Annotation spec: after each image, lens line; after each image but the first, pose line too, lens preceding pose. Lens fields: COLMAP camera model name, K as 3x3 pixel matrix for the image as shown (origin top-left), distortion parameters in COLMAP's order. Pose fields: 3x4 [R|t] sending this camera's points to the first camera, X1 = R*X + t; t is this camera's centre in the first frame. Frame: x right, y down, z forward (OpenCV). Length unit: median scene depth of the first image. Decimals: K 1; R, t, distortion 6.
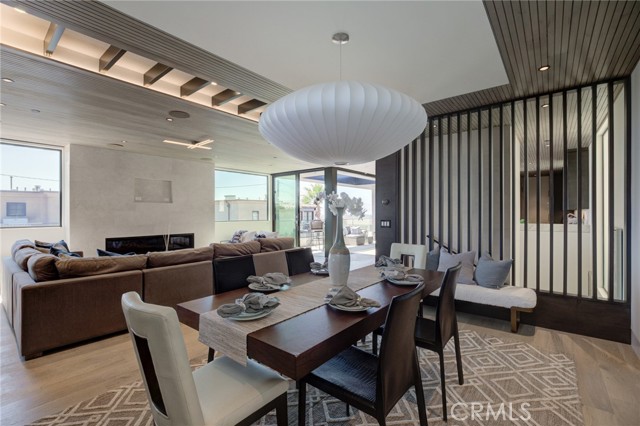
lens RADIAL K [[291.5, 0, 316.8], [0, 291.5, 212.9], [0, 0, 1]] dist [-0.016081, 0.000099]
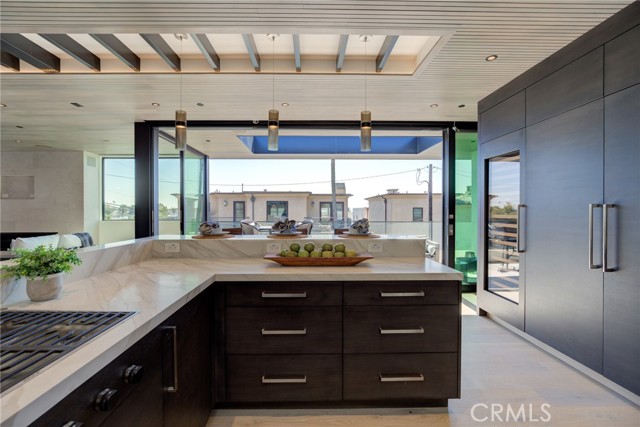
lens RADIAL K [[291.5, 0, 318.7], [0, 291.5, 211.1], [0, 0, 1]] dist [-0.016081, 0.000099]
pose [[0.646854, 0.002621, -0.762610, 0.814895], [0.000506, 0.999992, 0.003866, 0.002131], [0.762614, -0.002887, 0.646847, 1.109220]]
